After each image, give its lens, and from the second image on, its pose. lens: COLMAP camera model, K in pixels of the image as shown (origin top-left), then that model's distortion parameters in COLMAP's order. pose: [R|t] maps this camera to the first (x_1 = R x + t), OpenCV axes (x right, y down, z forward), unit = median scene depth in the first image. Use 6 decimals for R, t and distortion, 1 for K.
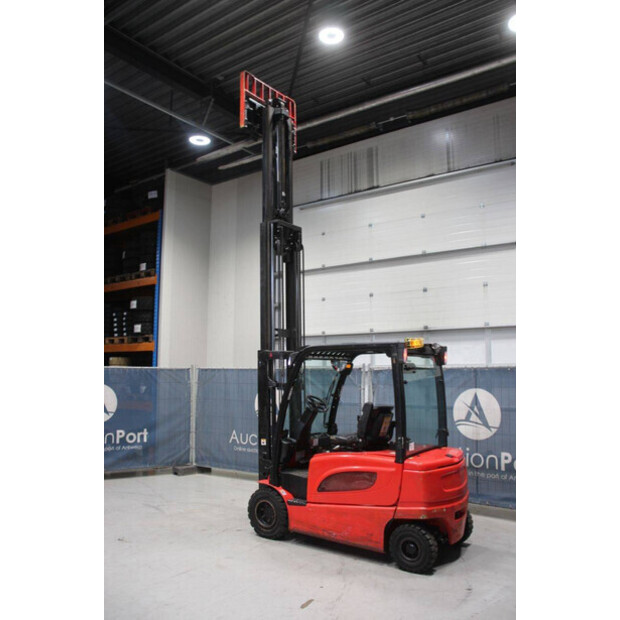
lens RADIAL K [[529.9, 0, 310.0], [0, 529.9, 310.0], [0, 0, 1]] dist [-0.170031, 0.168426]
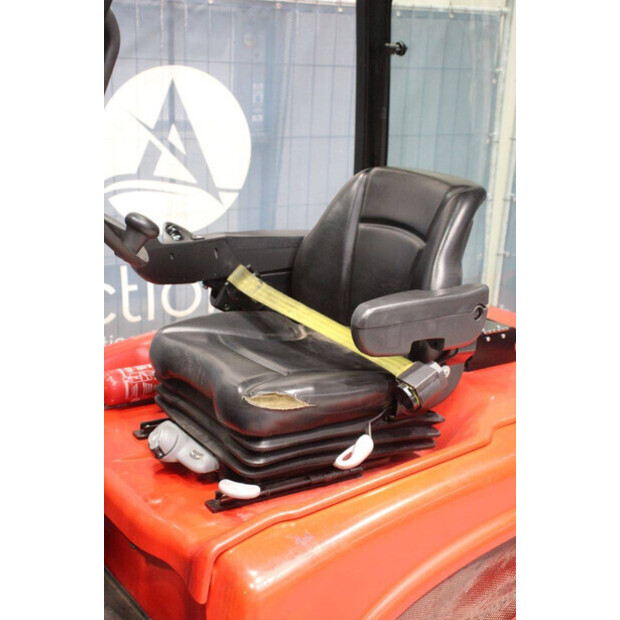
lens RADIAL K [[905.3, 0, 310.0], [0, 905.3, 310.0], [0, 0, 1]] dist [0.090768, -0.026788]
pose [[0.308260, -0.260848, 0.914841, -0.176611], [-0.161540, 0.933353, 0.320558, 0.104313], [-0.937486, -0.246599, 0.245578, 0.788039]]
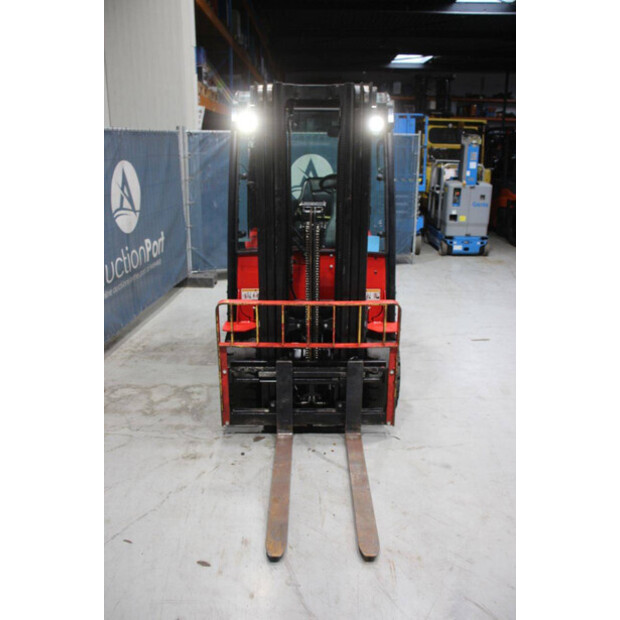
lens RADIAL K [[548.3, 0, 310.0], [0, 548.3, 310.0], [0, 0, 1]] dist [-0.119761, 0.091300]
pose [[-0.596989, -0.242562, 0.764701, -0.445999], [-0.103039, 0.968484, 0.226762, 0.160387], [-0.795605, 0.056581, -0.603168, 1.285063]]
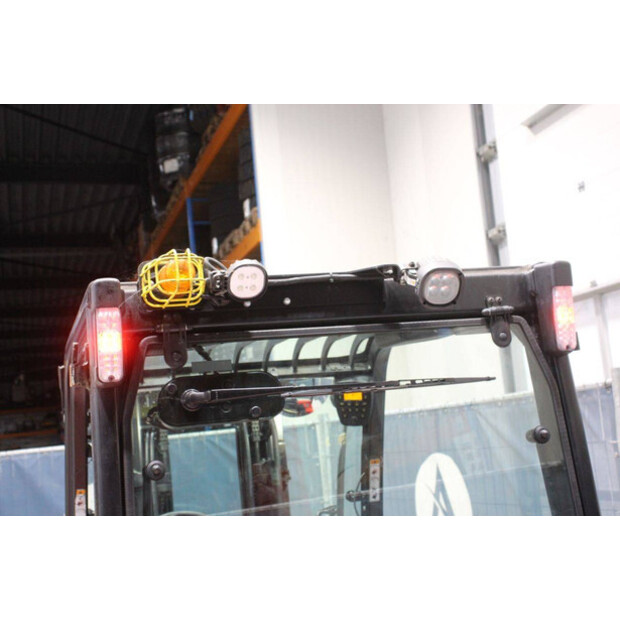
lens RADIAL K [[979.5, 0, 310.0], [0, 979.5, 310.0], [0, 0, 1]] dist [0.162455, 0.006003]
pose [[0.789196, -0.155550, -0.594117, 0.364391], [0.167194, 0.985271, -0.035869, 0.074364], [0.590946, -0.071024, 0.803579, 0.556251]]
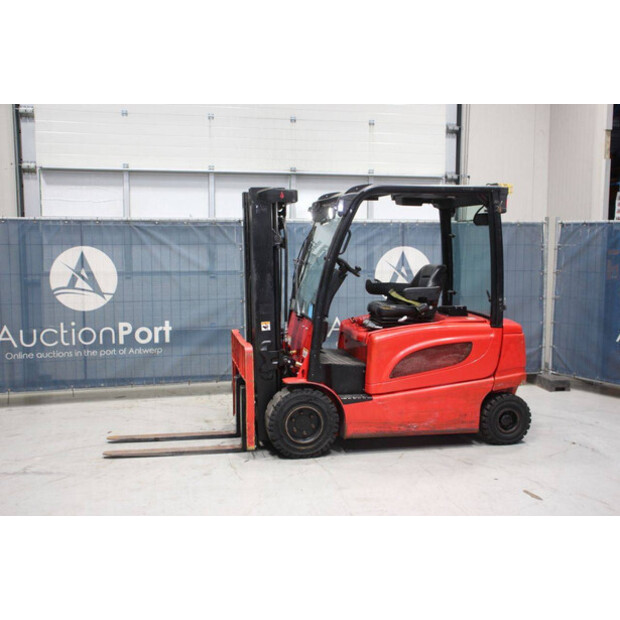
lens RADIAL K [[689.8, 0, 310.0], [0, 689.8, 310.0], [0, 0, 1]] dist [-0.032281, 0.031659]
pose [[0.667010, -0.075675, 0.741195, -0.662506], [-0.089303, 0.979536, 0.180375, 0.063063], [-0.739677, -0.186503, 0.646602, 0.365415]]
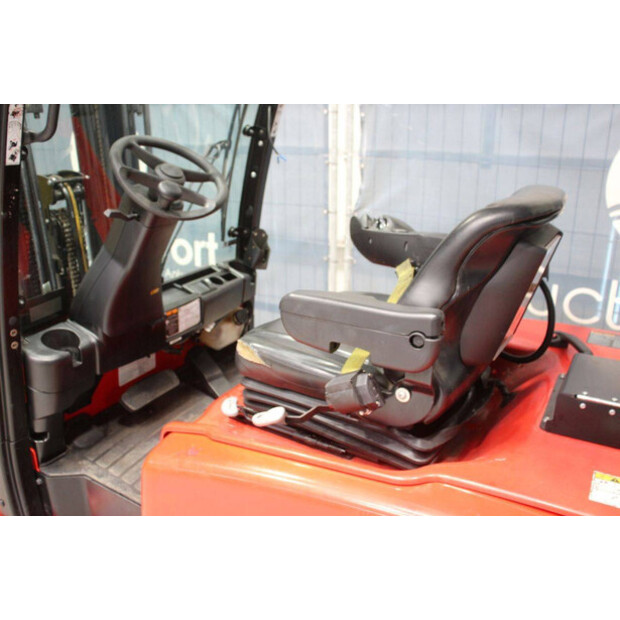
lens RADIAL K [[594.8, 0, 310.0], [0, 594.8, 310.0], [0, 0, 1]] dist [-0.055107, -0.000169]
pose [[0.992410, -0.052214, 0.111337, 0.035806], [-0.002421, 0.896911, 0.442204, 0.108035], [-0.122949, -0.439118, 0.889977, 0.679462]]
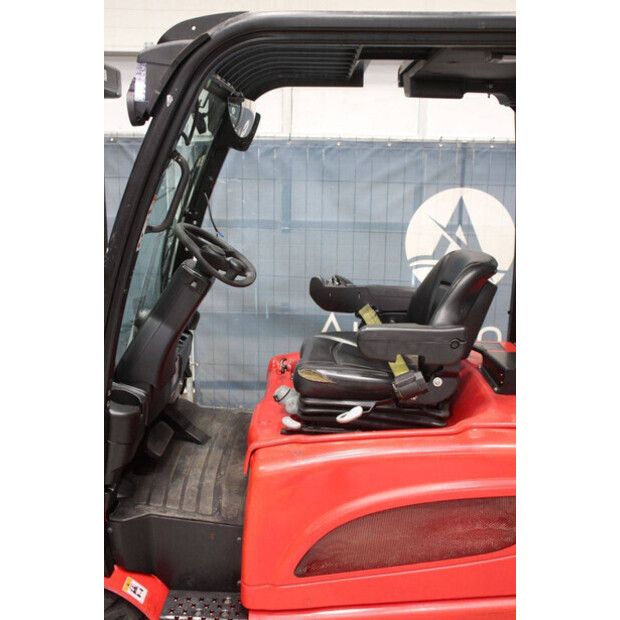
lens RADIAL K [[645.4, 0, 310.0], [0, 645.4, 310.0], [0, 0, 1]] dist [-0.048002, 0.014902]
pose [[0.812478, -0.122966, 0.569876, -0.129022], [-0.085171, 0.941979, 0.324686, 0.082369], [-0.576737, -0.312337, 0.754864, 0.637074]]
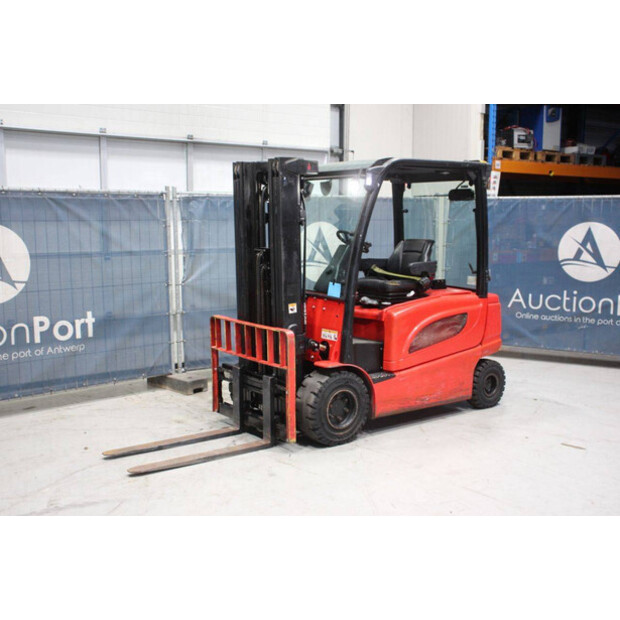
lens RADIAL K [[727.9, 0, 310.0], [0, 727.9, 310.0], [0, 0, 1]] dist [-0.011202, 0.003964]
pose [[0.280715, -0.123909, 0.951759, -0.850313], [-0.114459, 0.980233, 0.161375, 0.105477], [-0.952942, -0.154238, 0.260984, 0.708575]]
